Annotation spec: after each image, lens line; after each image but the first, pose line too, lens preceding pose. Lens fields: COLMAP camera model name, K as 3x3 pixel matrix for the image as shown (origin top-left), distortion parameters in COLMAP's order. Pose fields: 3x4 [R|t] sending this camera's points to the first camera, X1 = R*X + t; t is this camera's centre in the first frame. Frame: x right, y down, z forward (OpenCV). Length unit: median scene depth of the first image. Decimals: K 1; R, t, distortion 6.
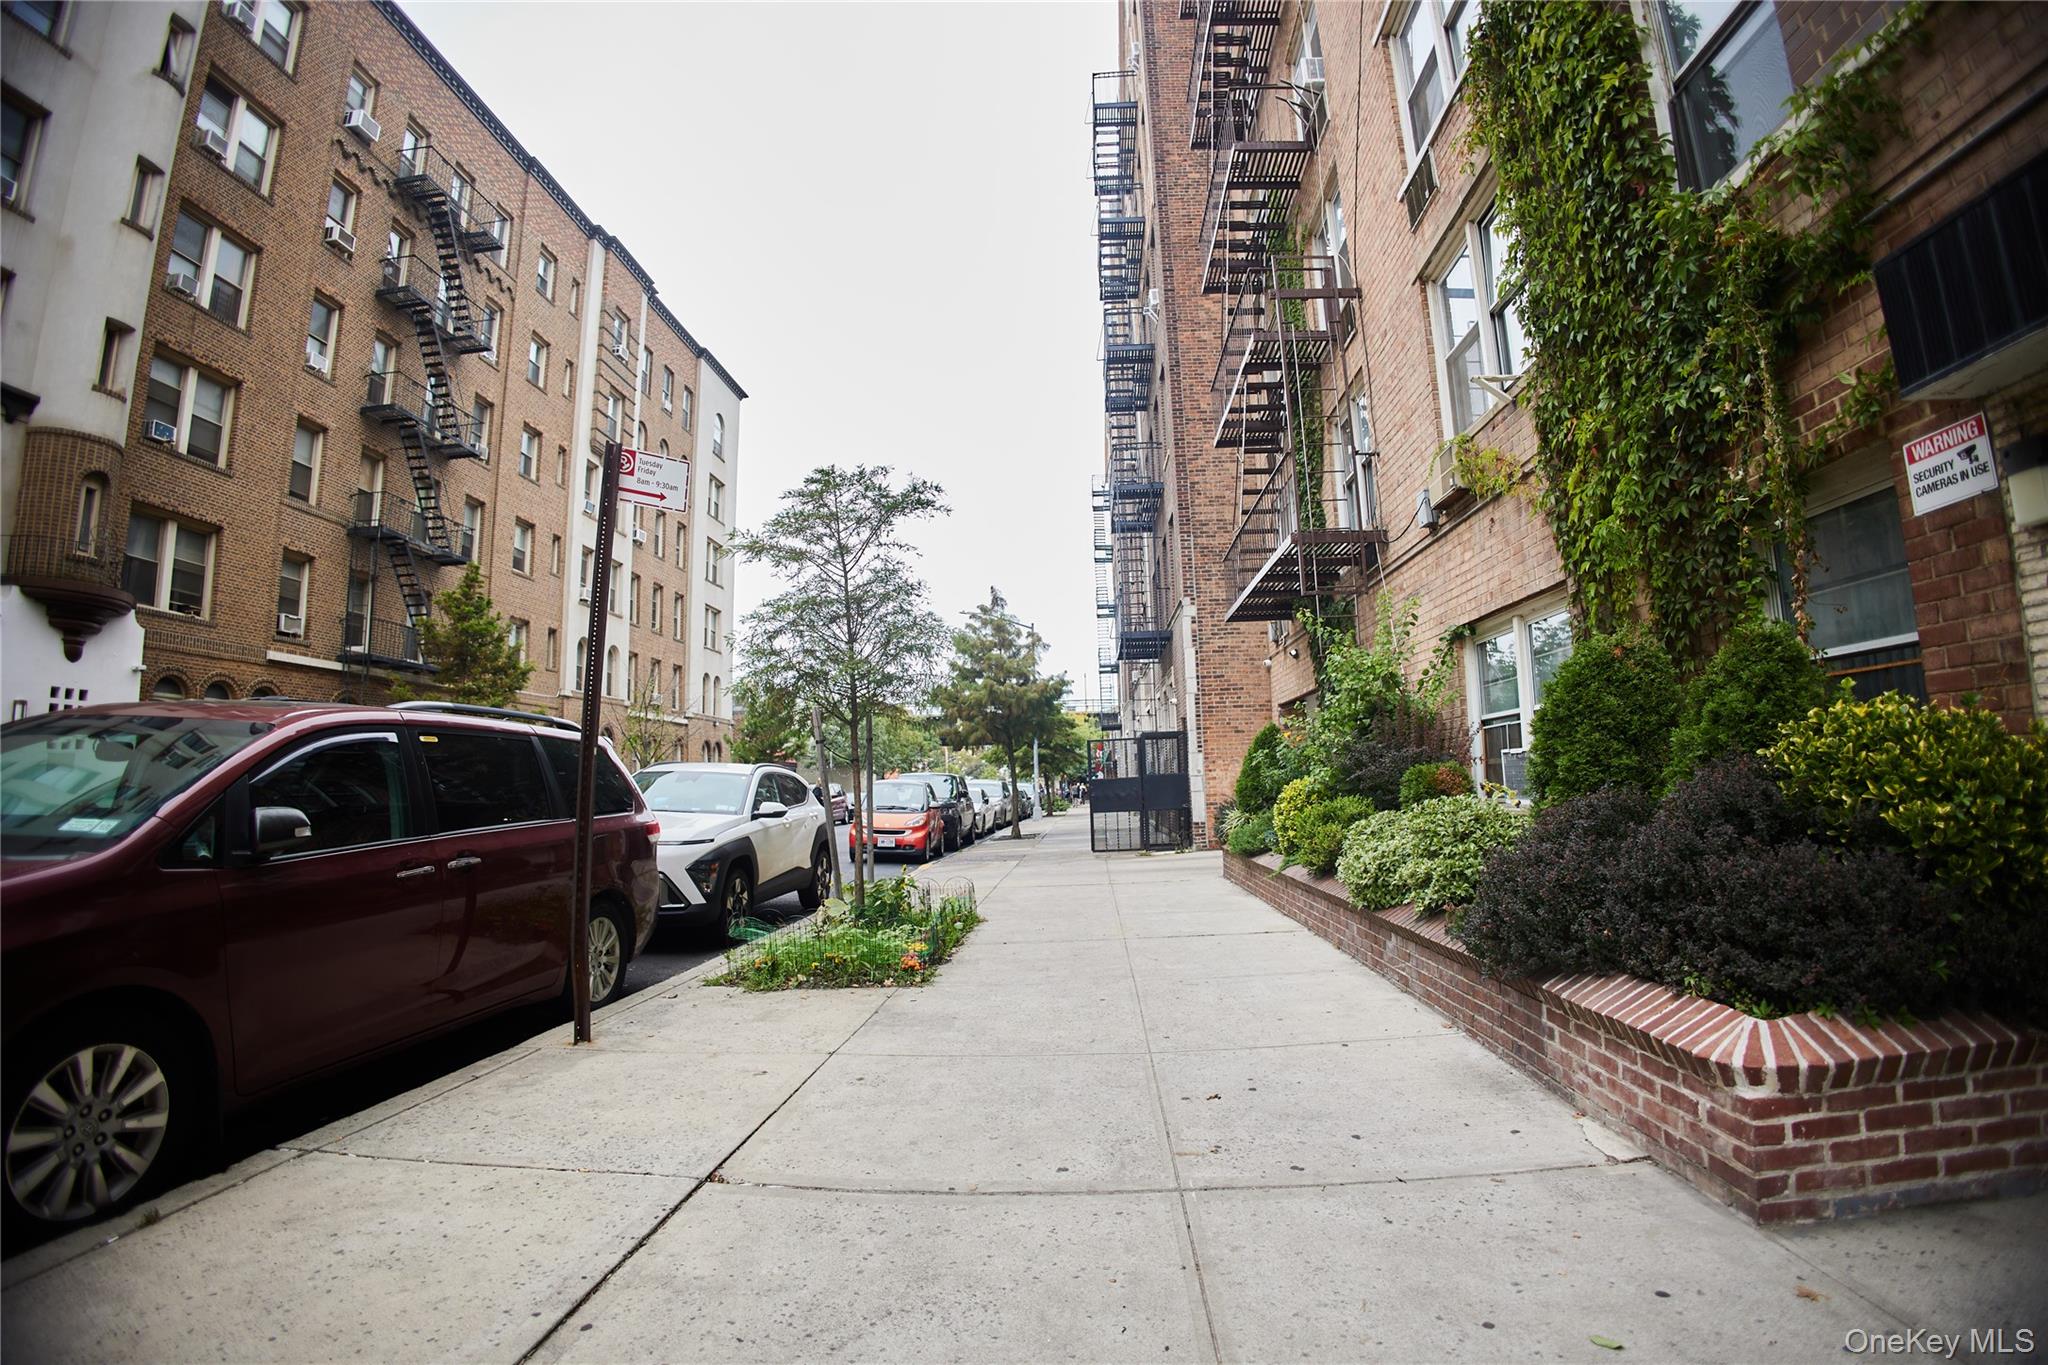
lens RADIAL K [[938.2, 0, 1015.0], [0, 938.2, 684.9], [0, 0, 1]] dist [-0.129159, 0.024485]
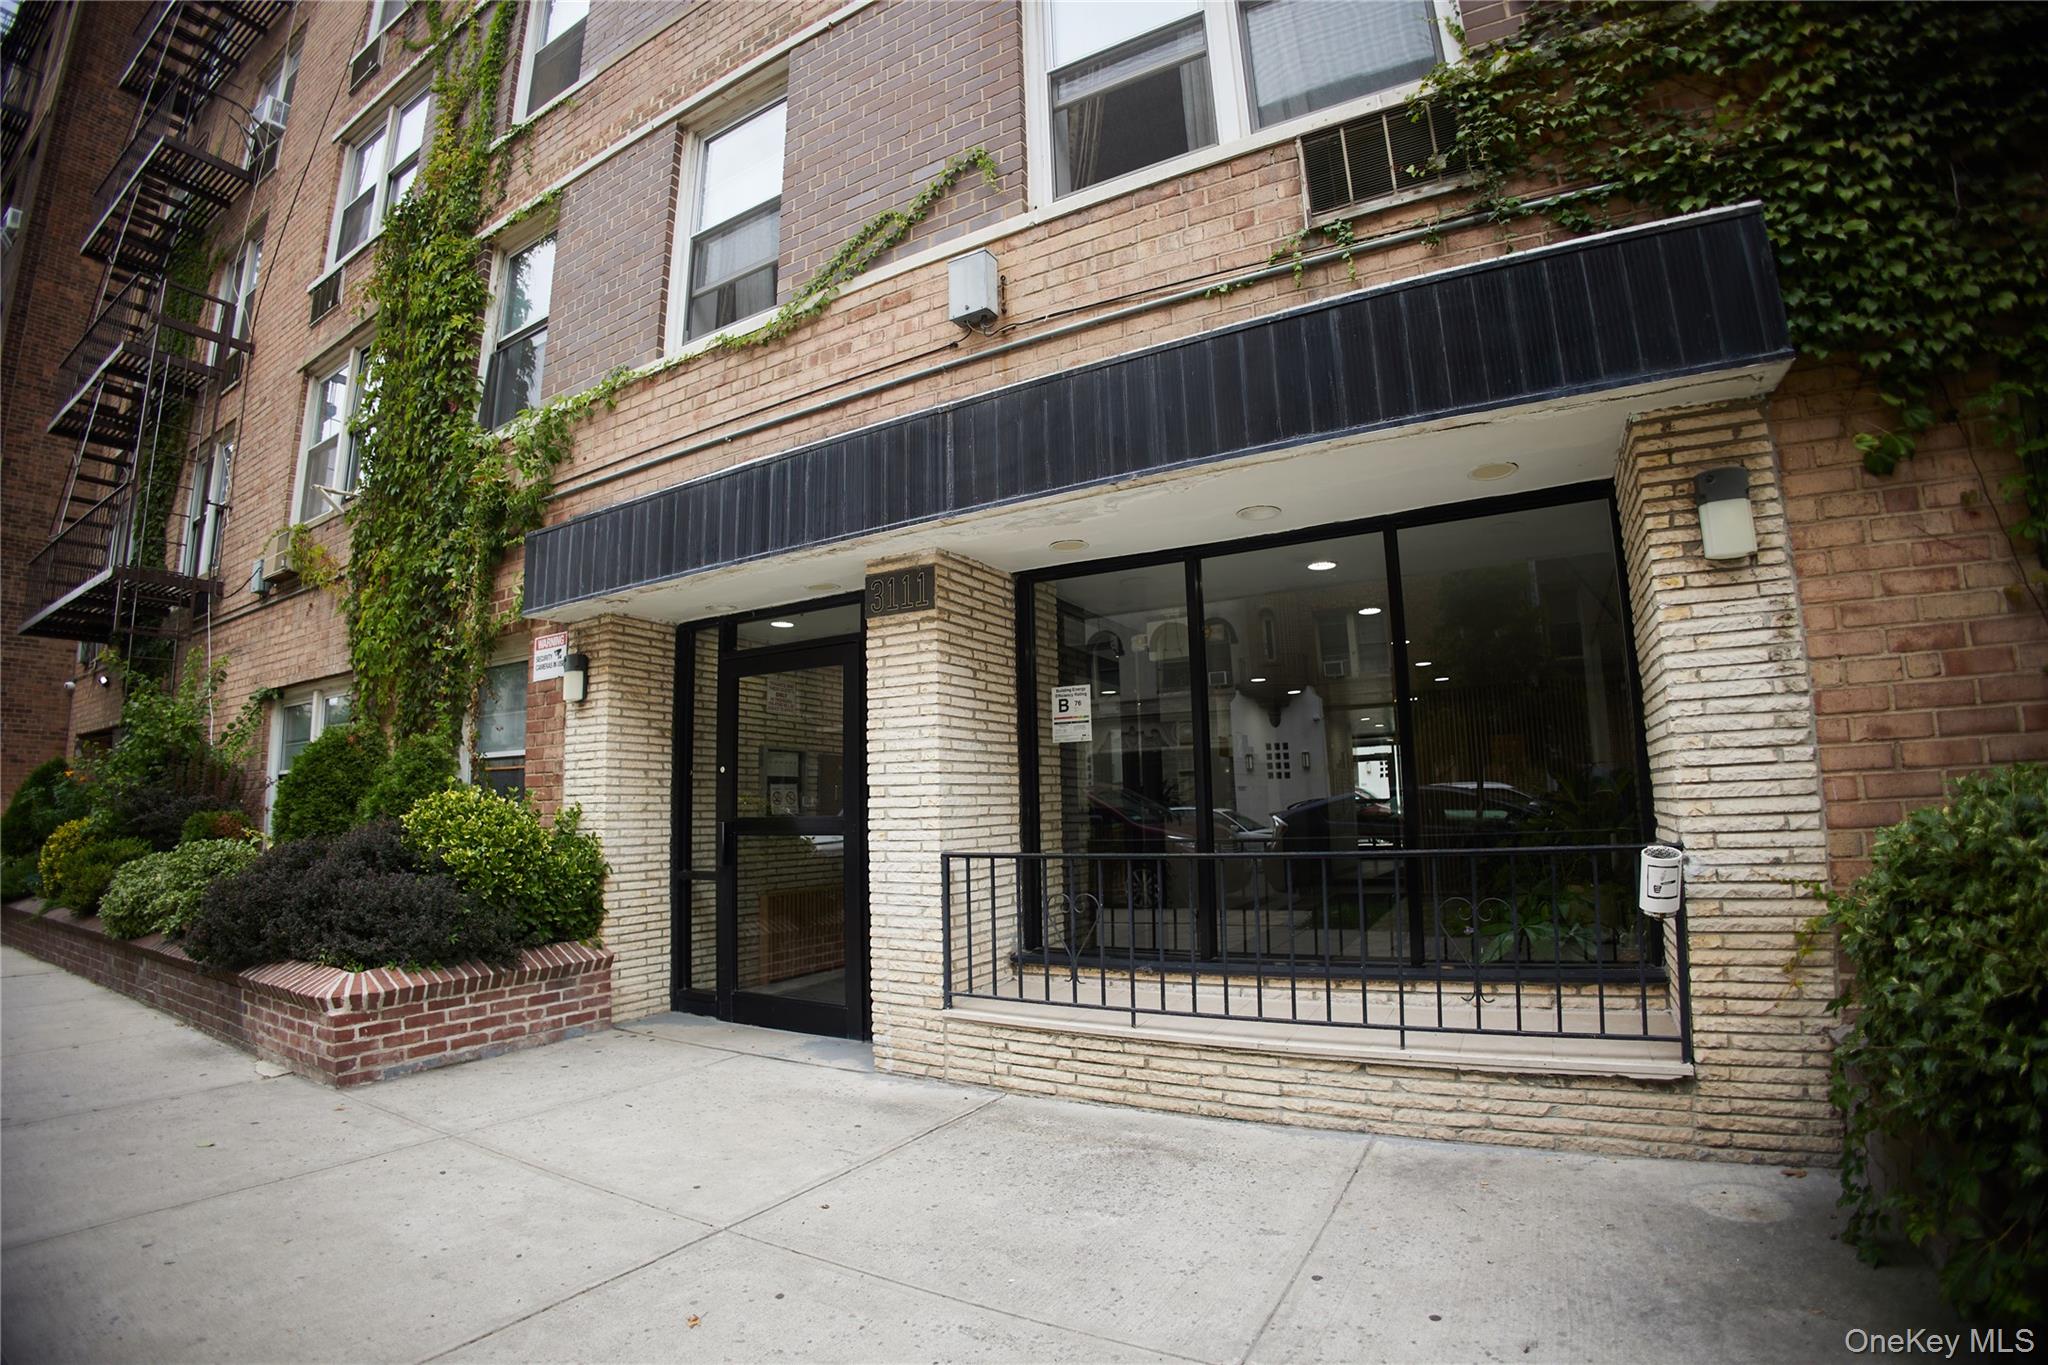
lens RADIAL K [[938.2, 0, 1015.0], [0, 938.2, 684.9], [0, 0, 1]] dist [-0.129159, 0.024485]
pose [[0.436734, 0.137699, 0.888989, -0.087323], [-0.085499, 0.990096, -0.111357, -0.052268], [-0.895518, -0.027374, 0.444182, -0.490897]]
